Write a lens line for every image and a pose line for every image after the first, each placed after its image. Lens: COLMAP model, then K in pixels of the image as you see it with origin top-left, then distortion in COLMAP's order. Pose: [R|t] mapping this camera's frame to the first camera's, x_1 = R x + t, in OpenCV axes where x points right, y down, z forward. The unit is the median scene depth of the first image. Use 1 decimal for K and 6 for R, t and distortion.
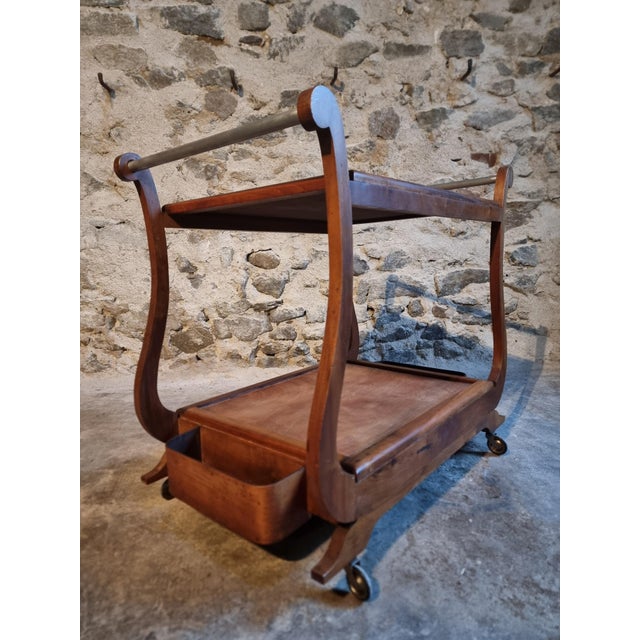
lens RADIAL K [[437.6, 0, 310.8], [0, 437.6, 321.4], [0, 0, 1]] dist [0.055891, -0.058987]
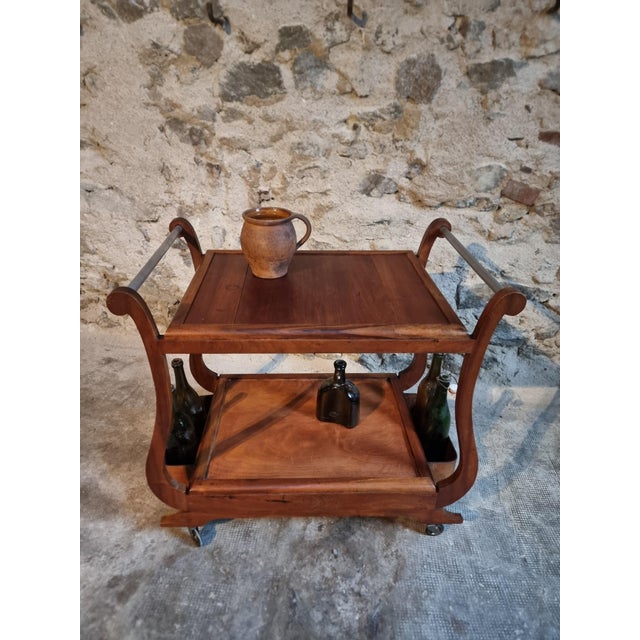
lens RADIAL K [[437.6, 0, 310.0], [0, 437.6, 328.9], [0, 0, 1]] dist [0.055891, -0.058987]
pose [[0.968401, 0.154230, -0.195993, 0.198422], [-0.071079, 0.923946, 0.375862, -0.332314], [0.239056, -0.350054, 0.905712, 0.172309]]
